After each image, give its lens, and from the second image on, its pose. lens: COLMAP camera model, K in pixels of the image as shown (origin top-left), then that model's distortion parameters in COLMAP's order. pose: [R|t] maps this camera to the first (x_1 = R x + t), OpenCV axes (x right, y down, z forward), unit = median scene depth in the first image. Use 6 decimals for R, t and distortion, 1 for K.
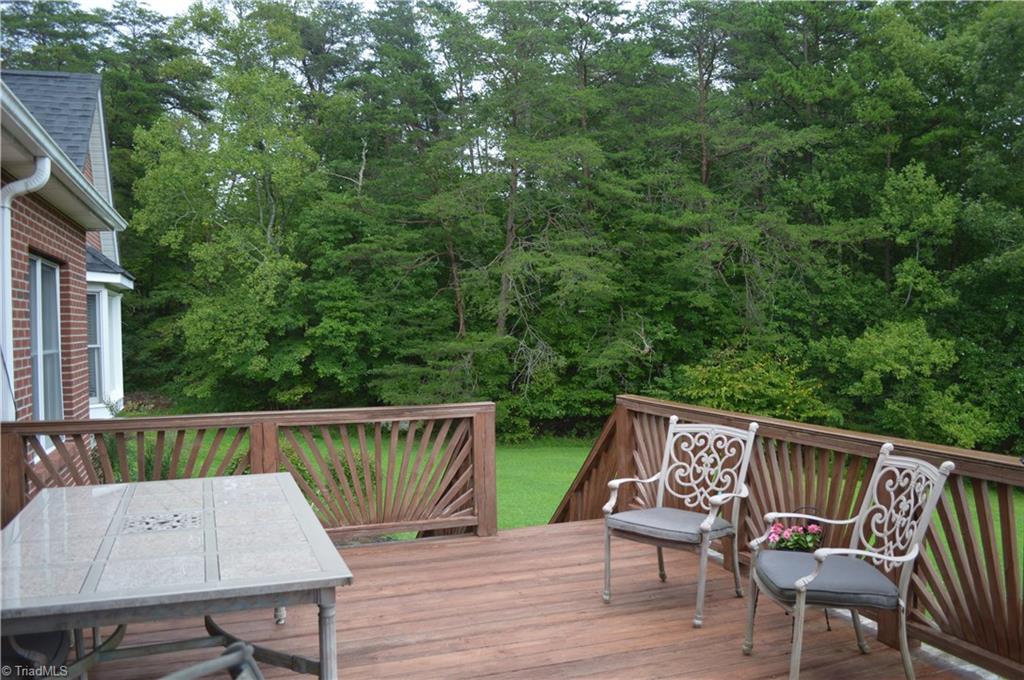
lens RADIAL K [[819.3, 0, 512.0], [0, 819.3, 340.0], [0, 0, 1]] dist [-0.076161, 0.007385]
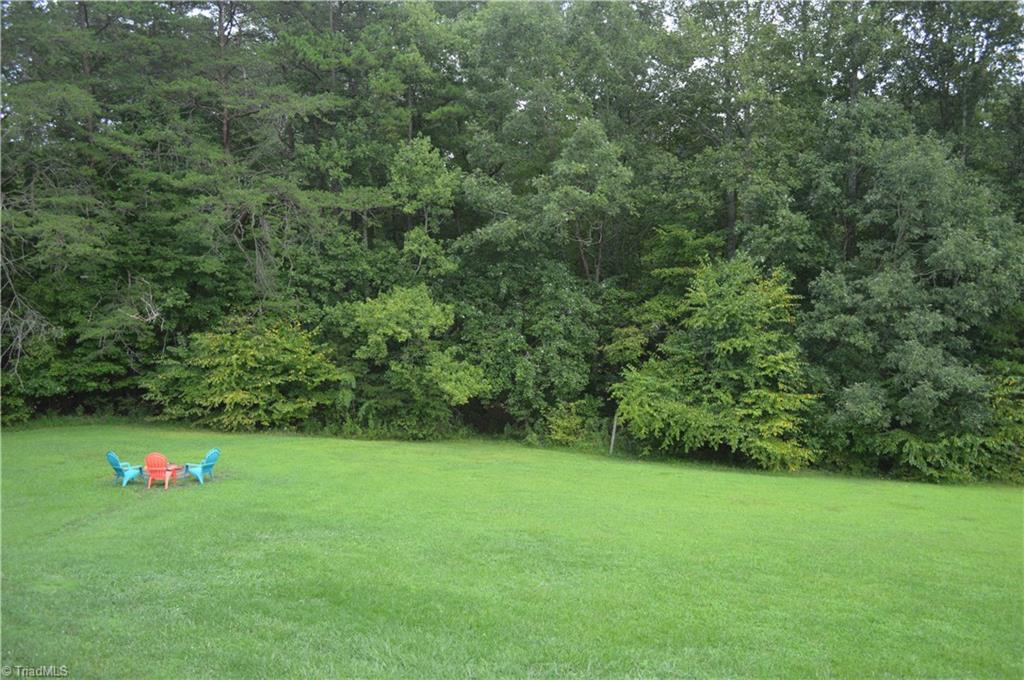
lens RADIAL K [[819.3, 0, 512.0], [0, 819.3, 340.0], [0, 0, 1]] dist [-0.076161, 0.007385]
pose [[0.888151, -0.028931, 0.458640, 0.106828], [0.009613, 0.998968, 0.044399, 0.000141], [-0.459451, -0.035024, 0.887512, -0.014482]]
